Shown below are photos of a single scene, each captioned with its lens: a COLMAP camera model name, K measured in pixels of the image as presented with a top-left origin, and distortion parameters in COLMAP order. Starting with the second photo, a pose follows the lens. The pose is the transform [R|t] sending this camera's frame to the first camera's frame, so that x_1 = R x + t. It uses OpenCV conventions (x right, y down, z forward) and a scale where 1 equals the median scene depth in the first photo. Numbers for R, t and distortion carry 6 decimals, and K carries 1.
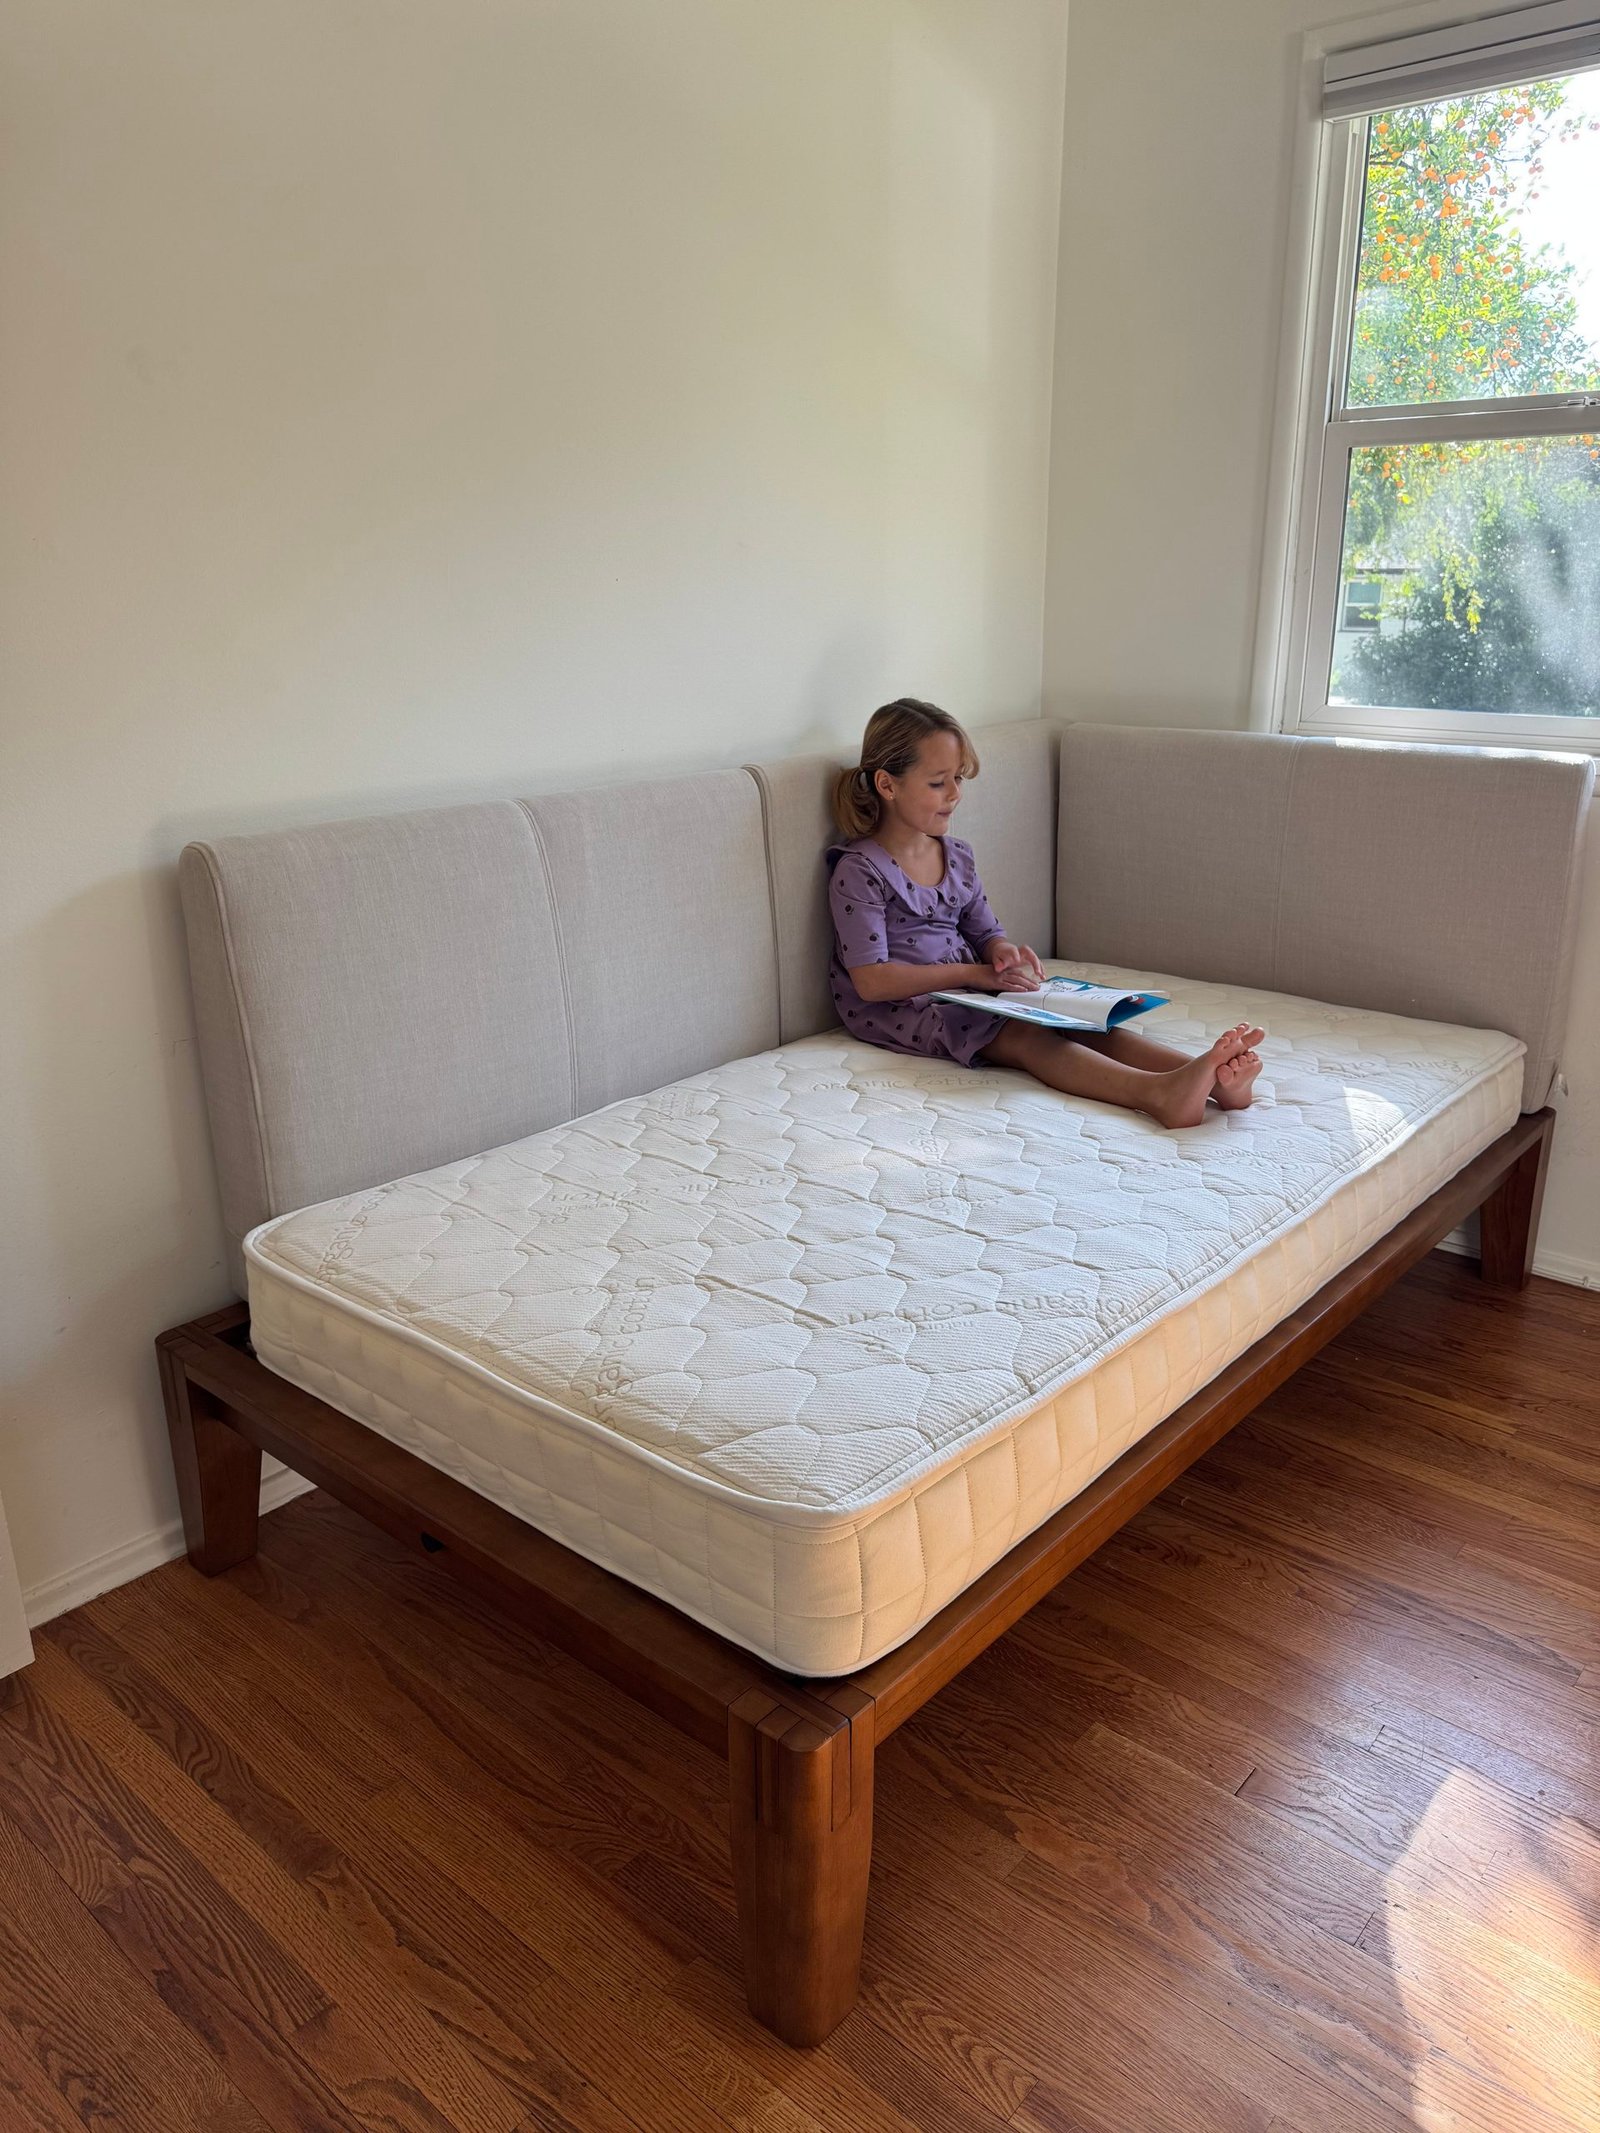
lens RADIAL K [[1514.5, 0, 803.8], [0, 1514.5, 1067.2], [0, 0, 1]] dist [-0.003177, -0.004443]
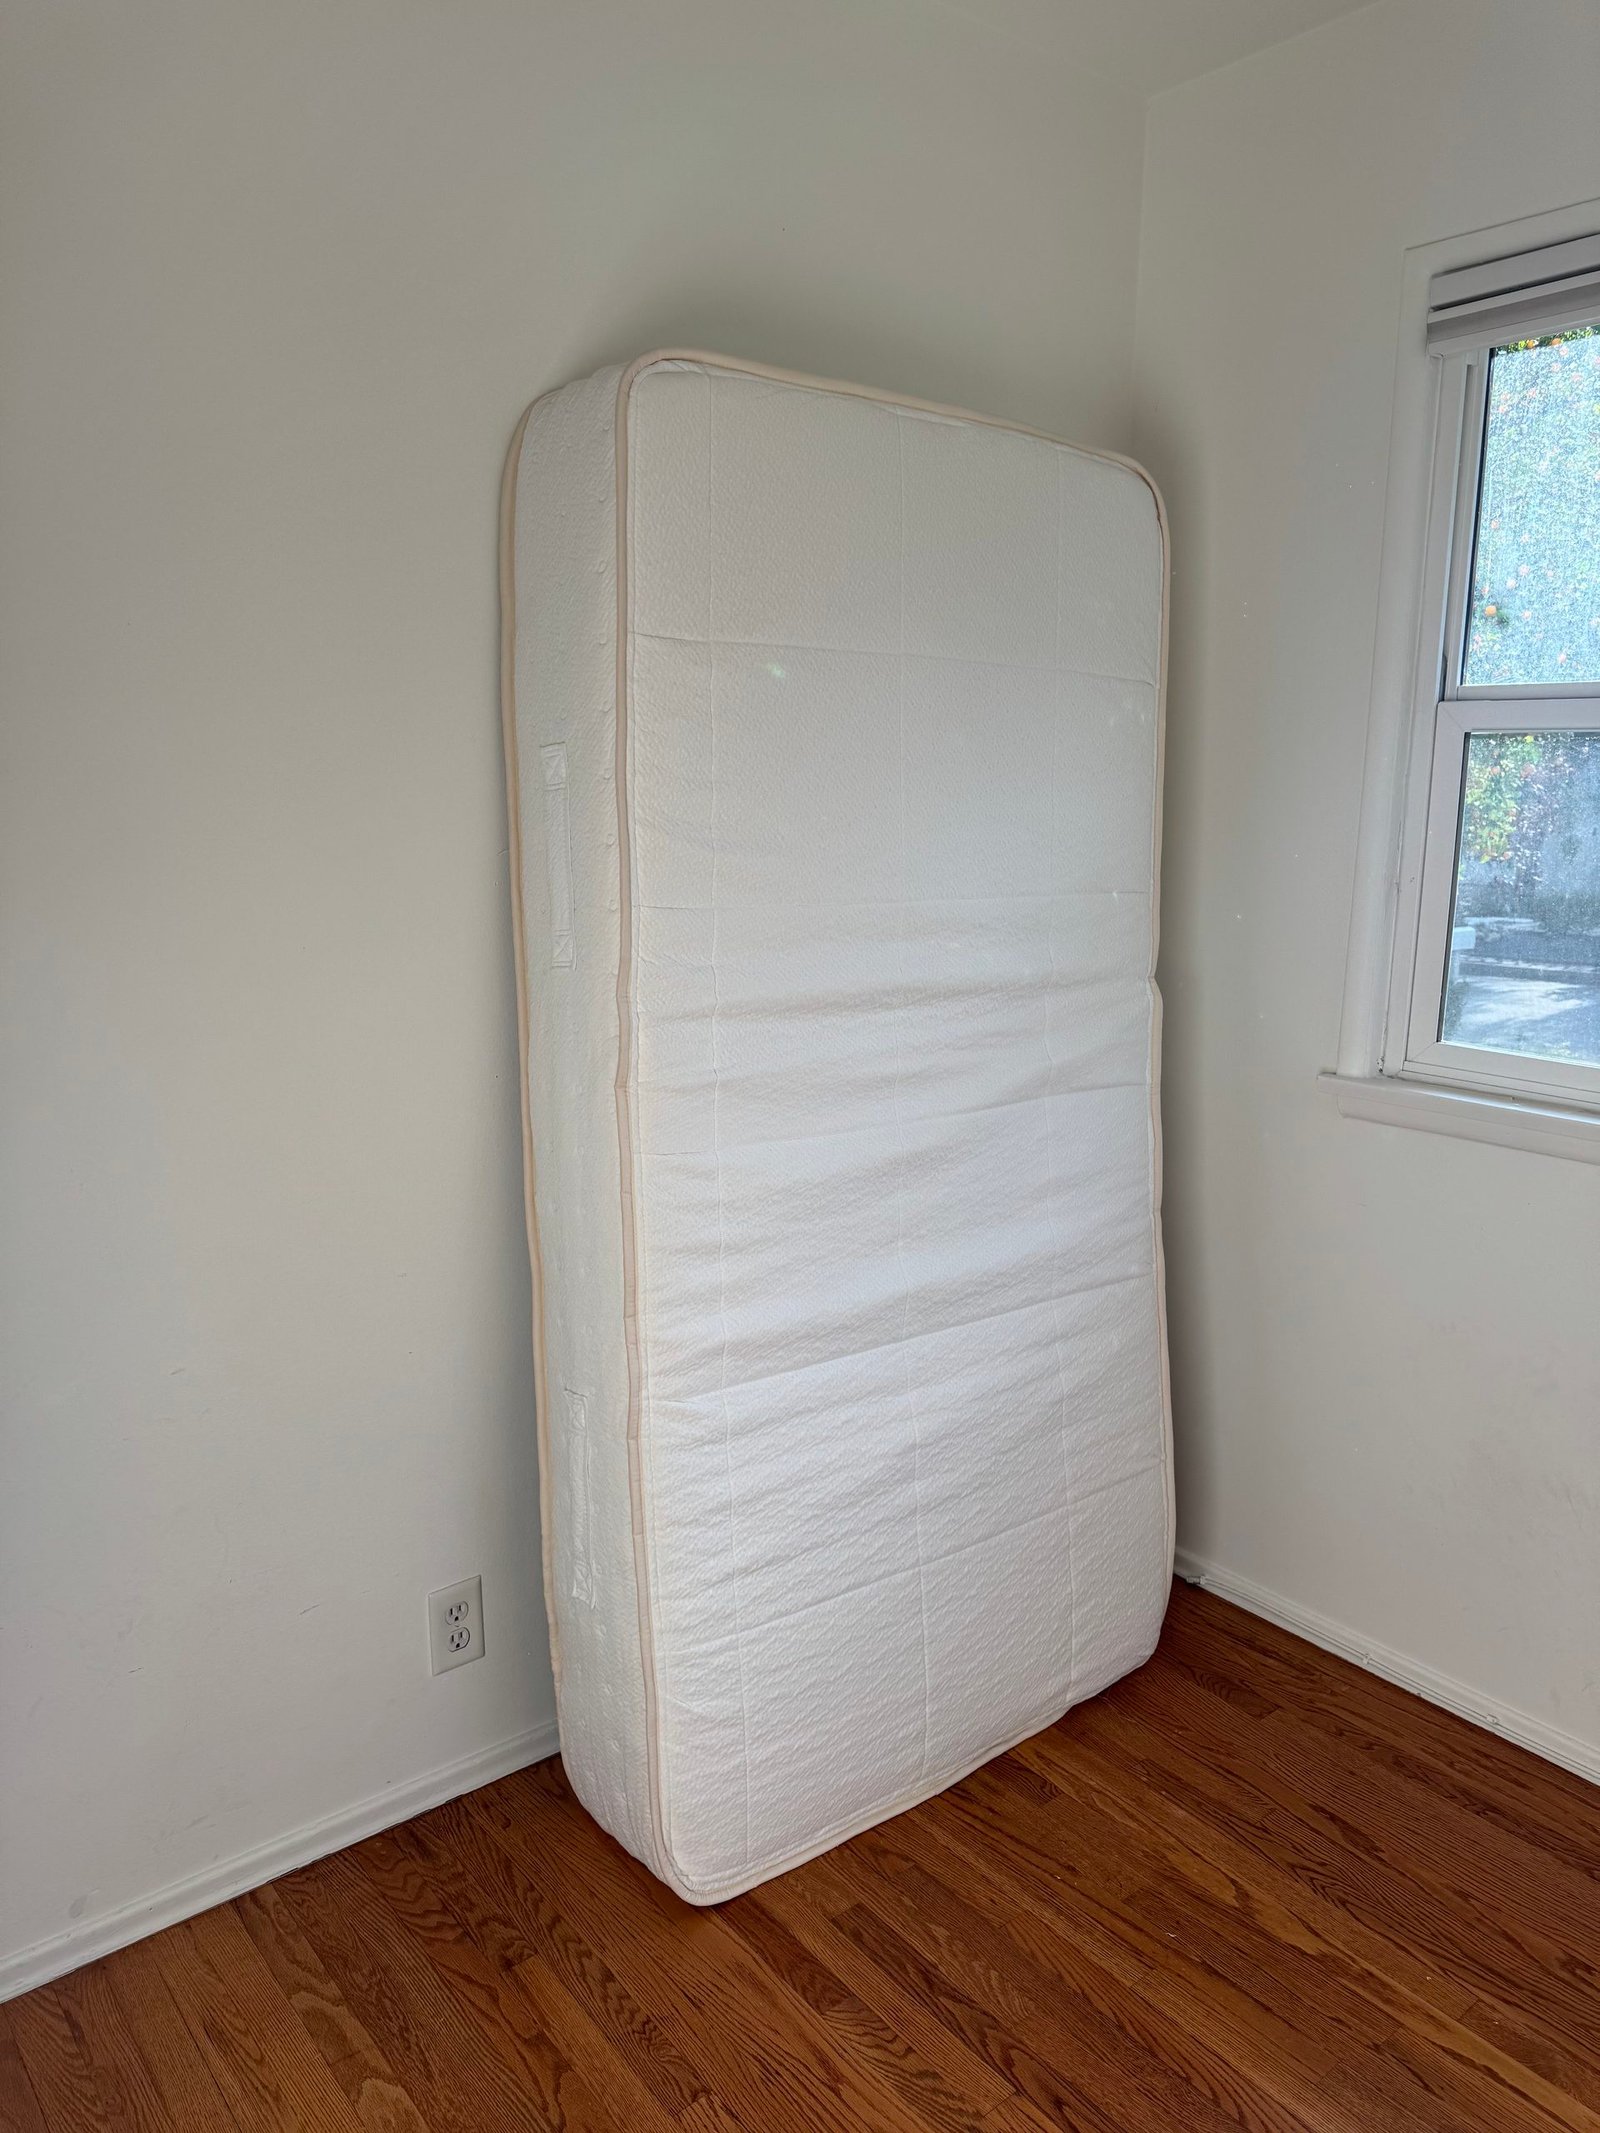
lens RADIAL K [[1509.5, 0, 802.7], [0, 1509.5, 1062.6], [0, 0, 1]] dist [-0.002525, -0.002925]
pose [[0.985437, 0.053698, -0.161337, 0.257726], [-0.073826, 0.989845, -0.121473, -0.192216], [0.153176, 0.131615, 0.979395, 0.319256]]
